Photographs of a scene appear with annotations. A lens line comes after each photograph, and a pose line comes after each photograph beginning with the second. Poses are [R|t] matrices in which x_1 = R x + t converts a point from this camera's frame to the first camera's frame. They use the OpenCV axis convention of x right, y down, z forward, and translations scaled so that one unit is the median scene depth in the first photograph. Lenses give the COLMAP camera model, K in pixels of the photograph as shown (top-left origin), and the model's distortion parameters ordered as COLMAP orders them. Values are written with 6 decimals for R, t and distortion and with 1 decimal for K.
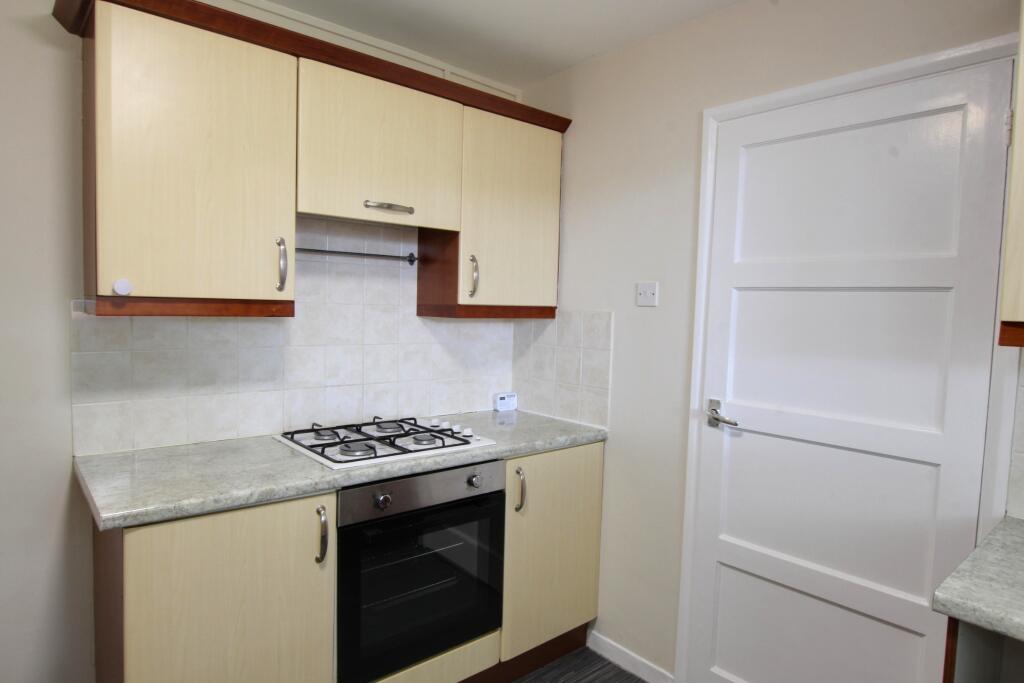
lens RADIAL K [[589.6, 0, 512.0], [0, 589.6, 341.5], [0, 0, 1]] dist [-0.001869, -0.000363]
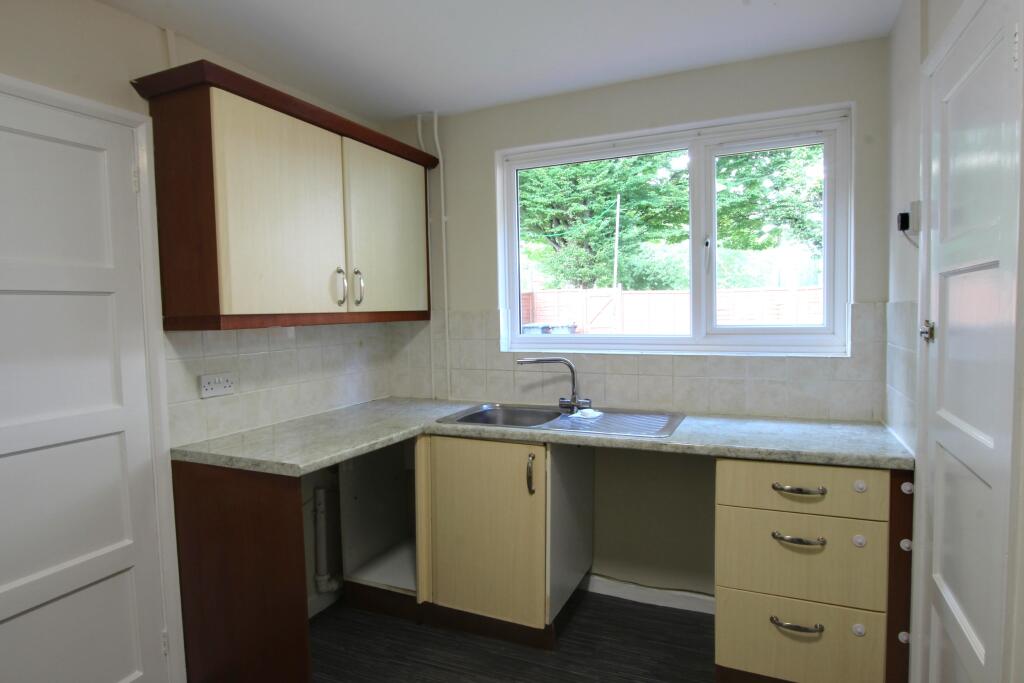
lens RADIAL K [[589.6, 0, 512.0], [0, 589.6, 341.5], [0, 0, 1]] dist [-0.001869, -0.000363]
pose [[-0.406264, -0.072102, 0.910907, -0.774232], [0.065065, 0.992069, 0.107546, -0.066602], [-0.911436, 0.102960, -0.398351, 0.733131]]
